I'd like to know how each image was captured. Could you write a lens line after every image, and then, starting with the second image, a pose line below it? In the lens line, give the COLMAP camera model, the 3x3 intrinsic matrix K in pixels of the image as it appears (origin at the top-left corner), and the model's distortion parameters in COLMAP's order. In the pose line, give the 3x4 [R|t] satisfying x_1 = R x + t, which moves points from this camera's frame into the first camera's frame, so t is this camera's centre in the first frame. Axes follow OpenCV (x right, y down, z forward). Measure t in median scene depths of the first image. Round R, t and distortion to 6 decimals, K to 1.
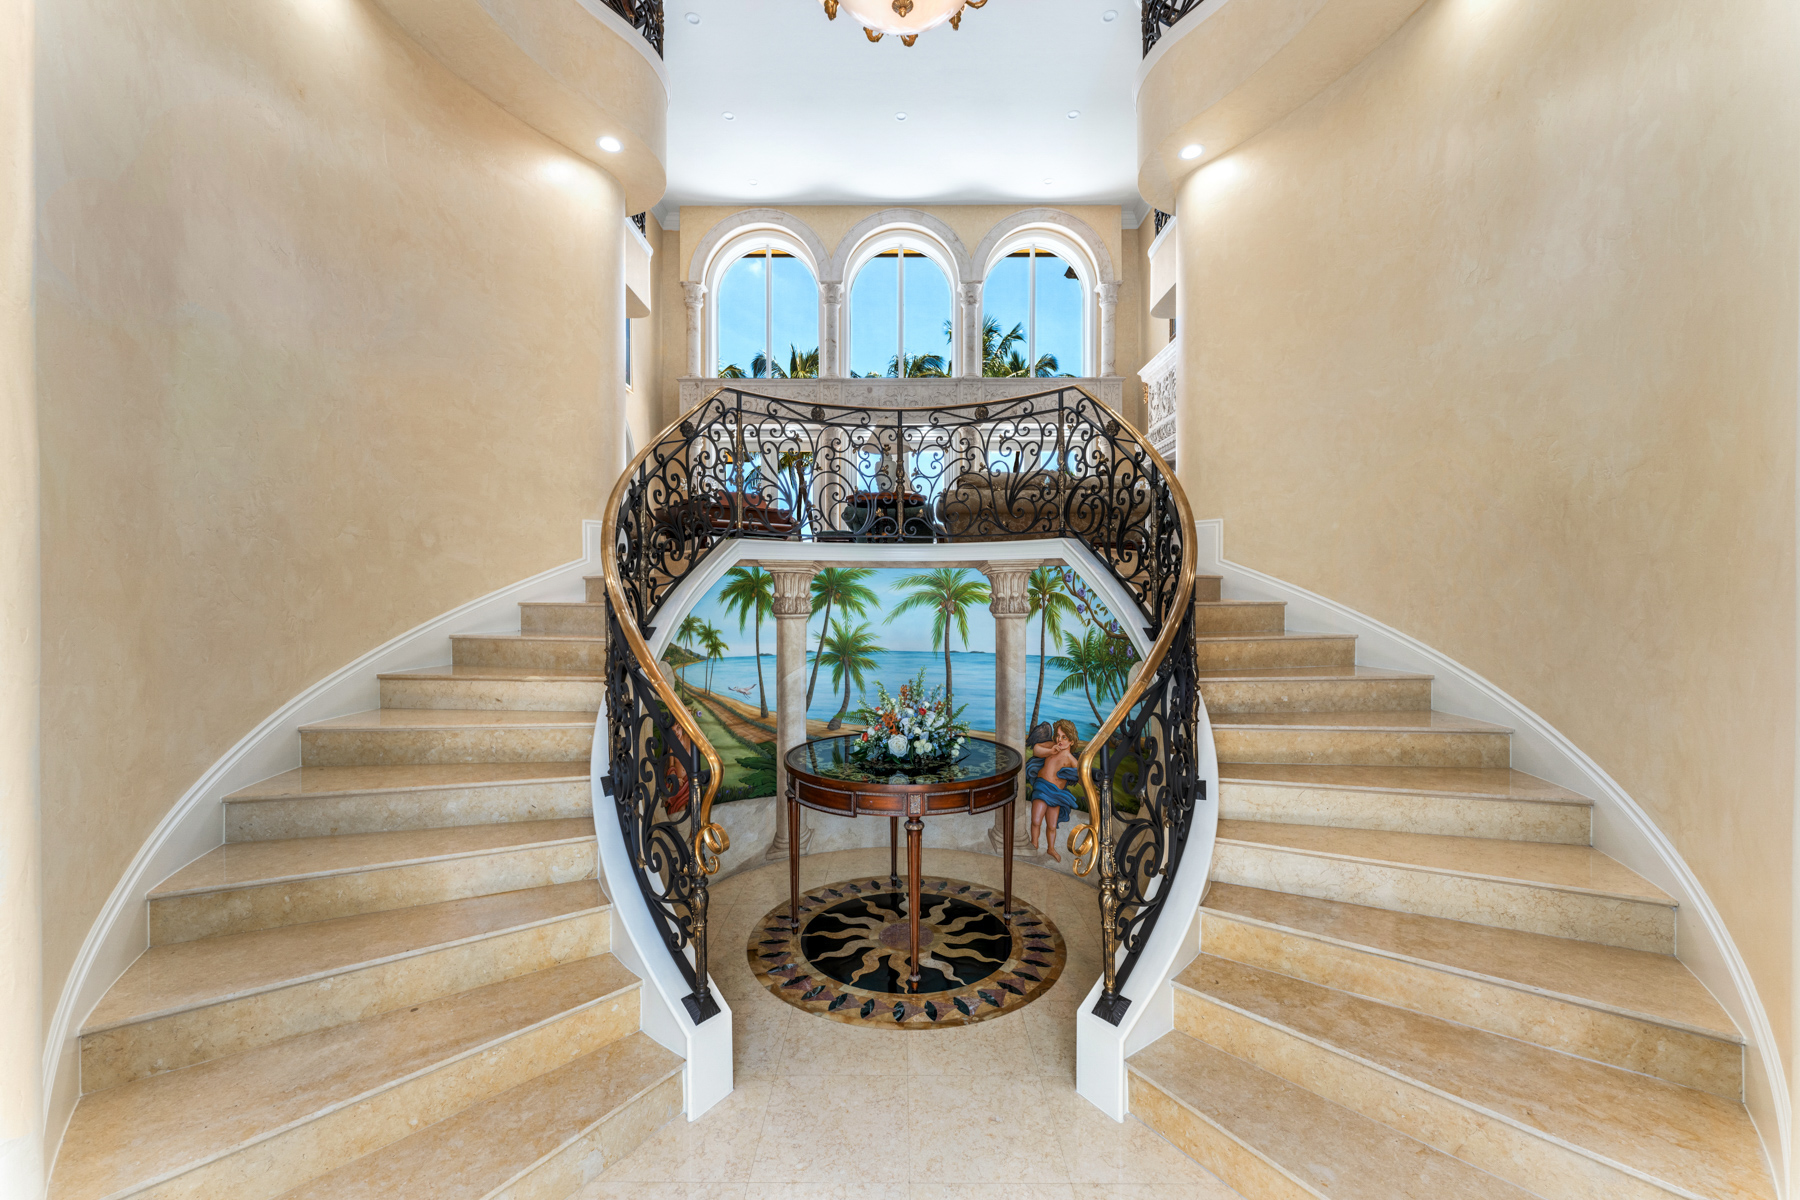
lens RADIAL K [[759.9, 0, 876.3], [0, 759.9, 627.8], [0, 0, 1]] dist [-0.001207, -0.000909]
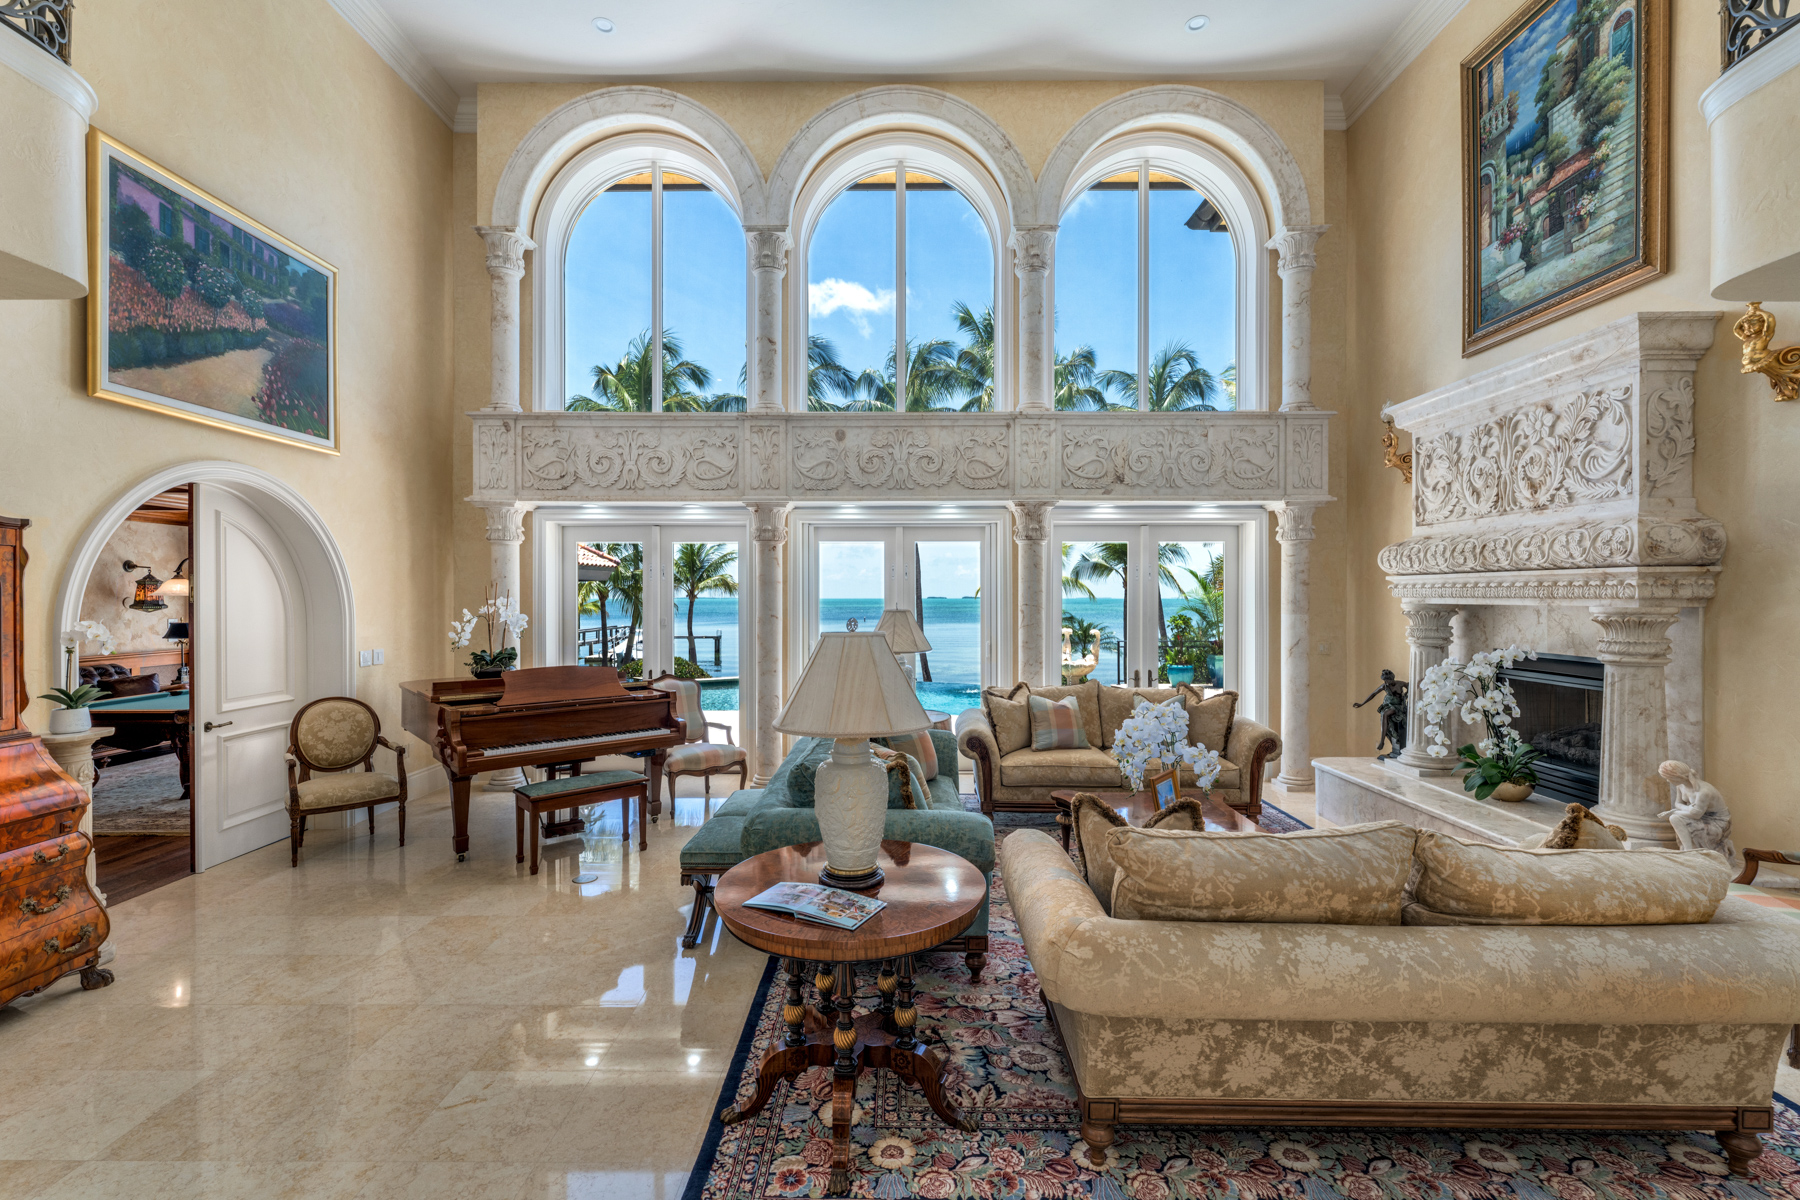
lens RADIAL K [[759.9, 0, 881.9], [0, 759.9, 605.5], [0, 0, 1]] dist [-0.001207, -0.000909]
pose [[0.999978, -0.001758, 0.006432, 0.015817], [0.001784, 0.999990, -0.004135, -0.194512], [-0.006424, 0.004146, 0.999971, 0.480888]]
